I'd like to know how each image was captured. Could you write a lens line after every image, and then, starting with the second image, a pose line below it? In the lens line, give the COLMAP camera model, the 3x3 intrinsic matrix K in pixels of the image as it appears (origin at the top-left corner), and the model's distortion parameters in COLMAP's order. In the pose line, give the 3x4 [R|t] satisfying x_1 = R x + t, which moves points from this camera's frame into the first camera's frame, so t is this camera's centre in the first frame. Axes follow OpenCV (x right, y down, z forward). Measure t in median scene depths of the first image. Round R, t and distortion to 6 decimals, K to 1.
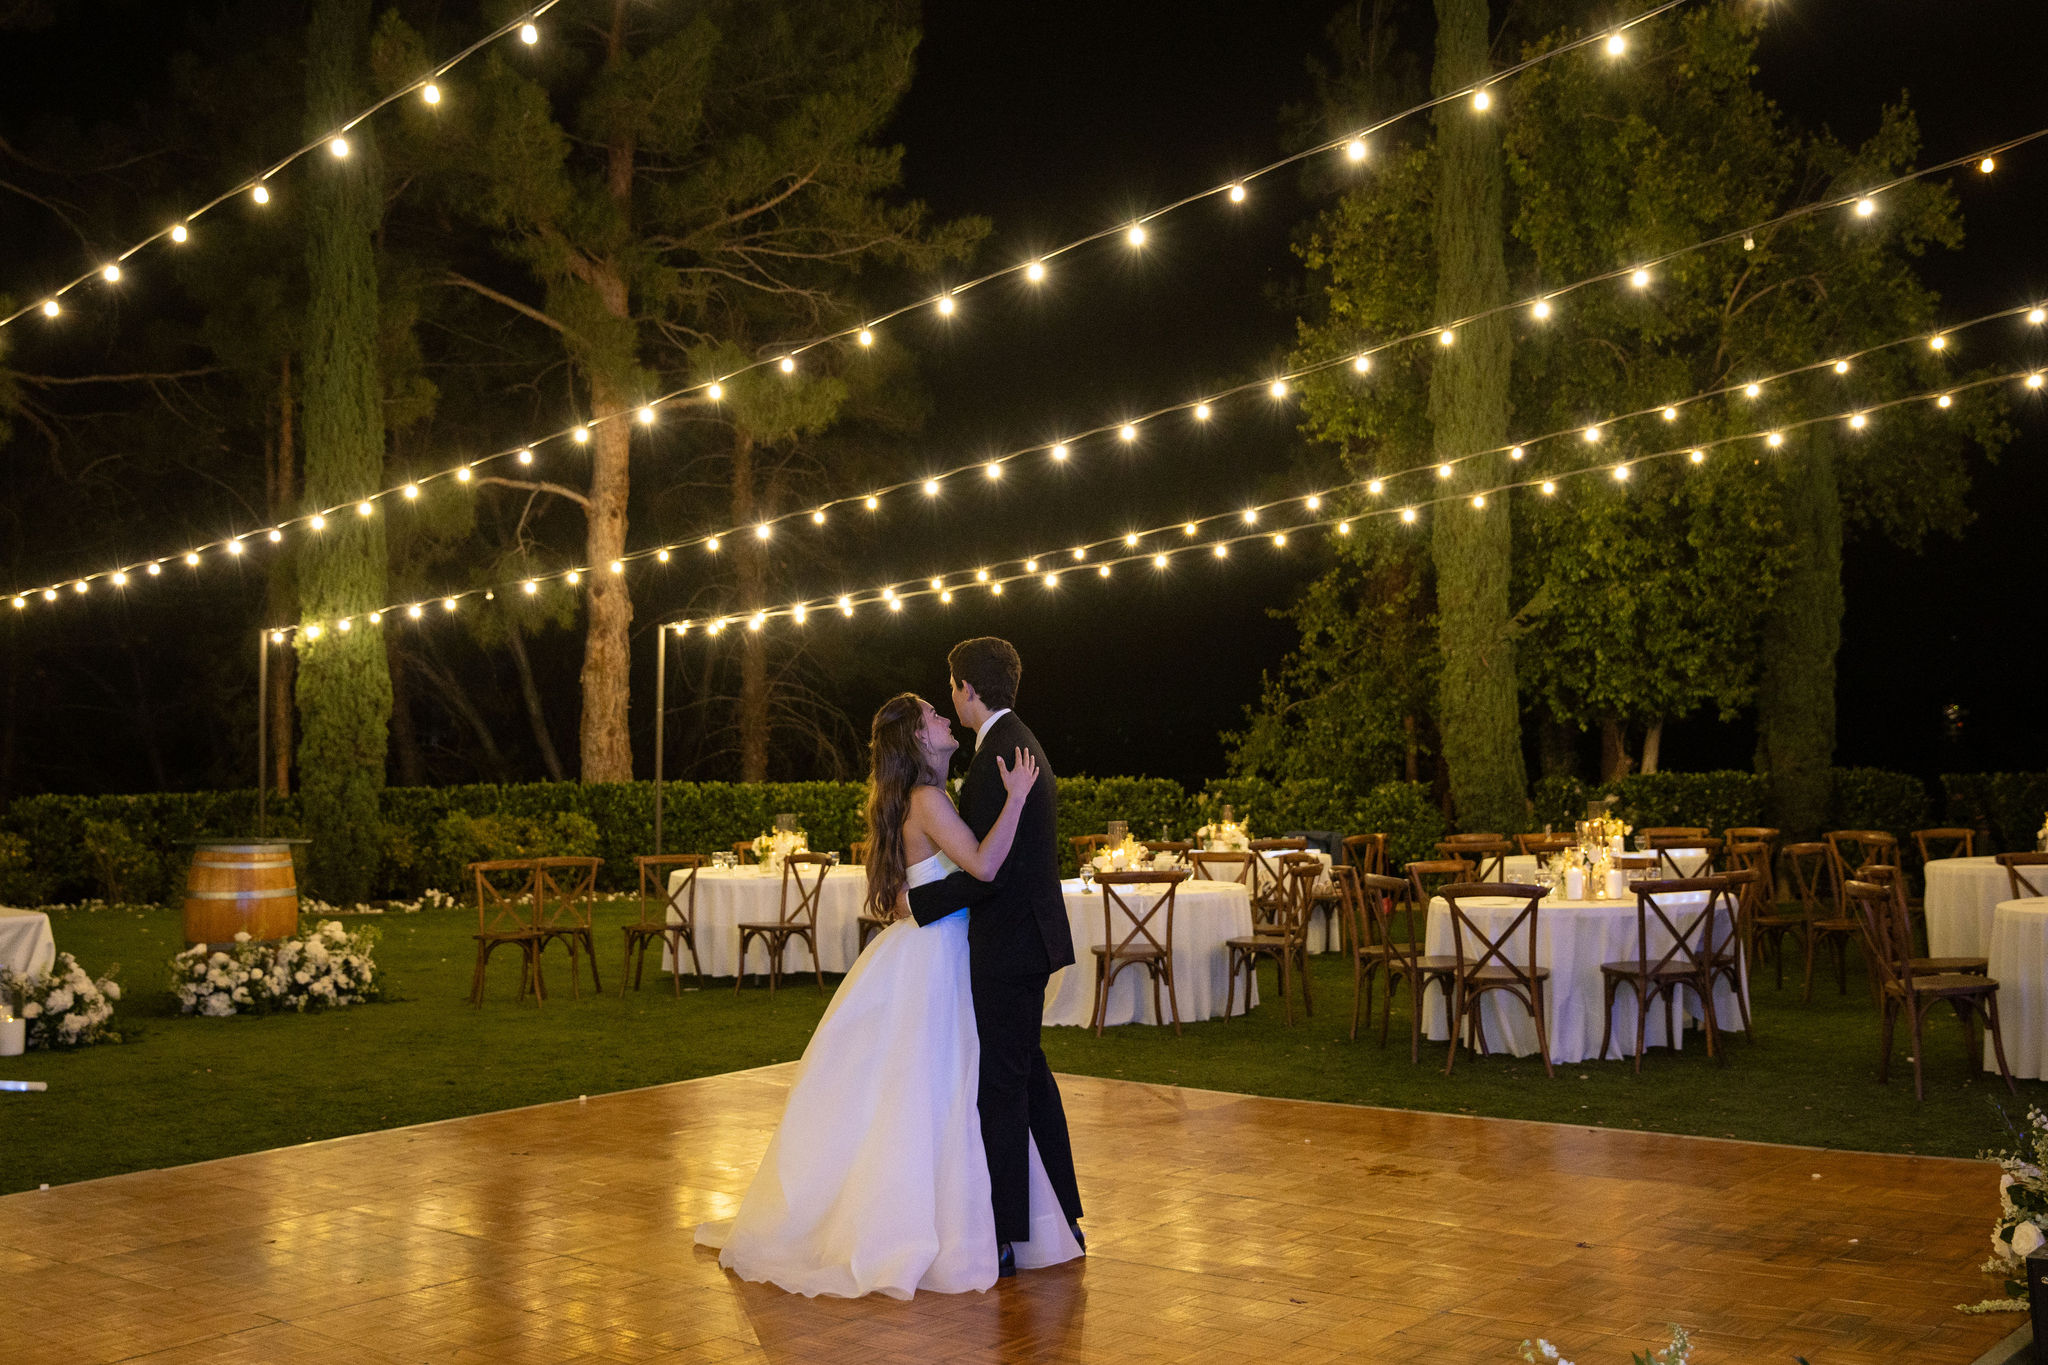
lens RADIAL K [[2101.5, 0, 1016.1], [0, 2101.5, 658.7], [0, 0, 1]] dist [-0.014565, -0.003177]
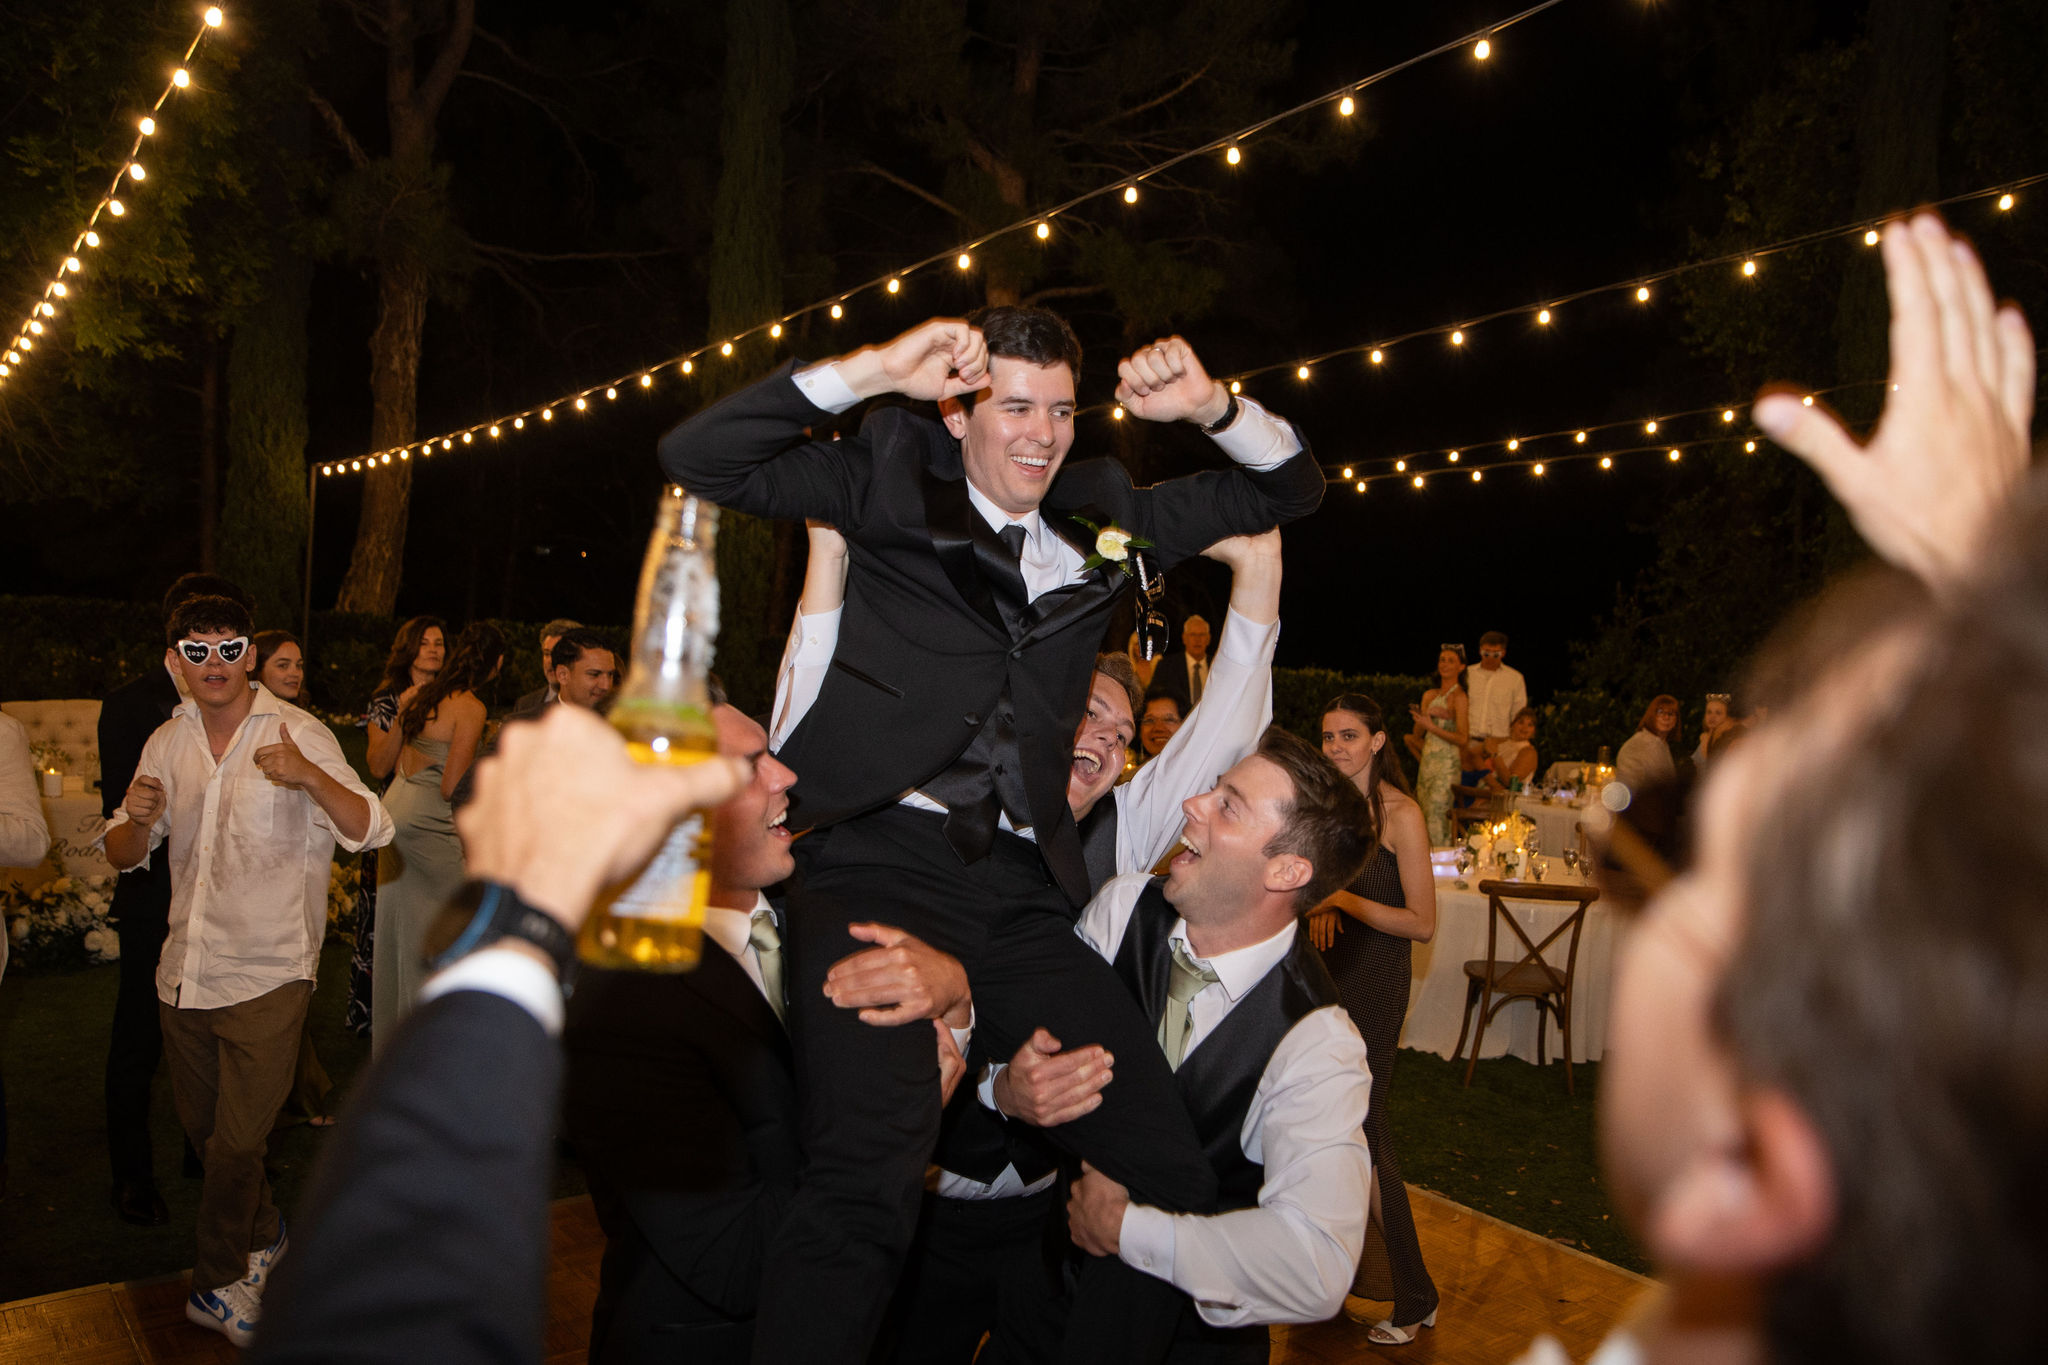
lens RADIAL K [[1631.1, 0, 1024.0], [0, 1631.1, 682.5], [0, 0, 1]] dist [-0.127406, 0.123303]
pose [[0.978079, 0.081136, -0.191777, -0.009325], [-0.061824, 0.992588, 0.104631, -0.010332], [0.198844, -0.090481, 0.975845, 0.196288]]
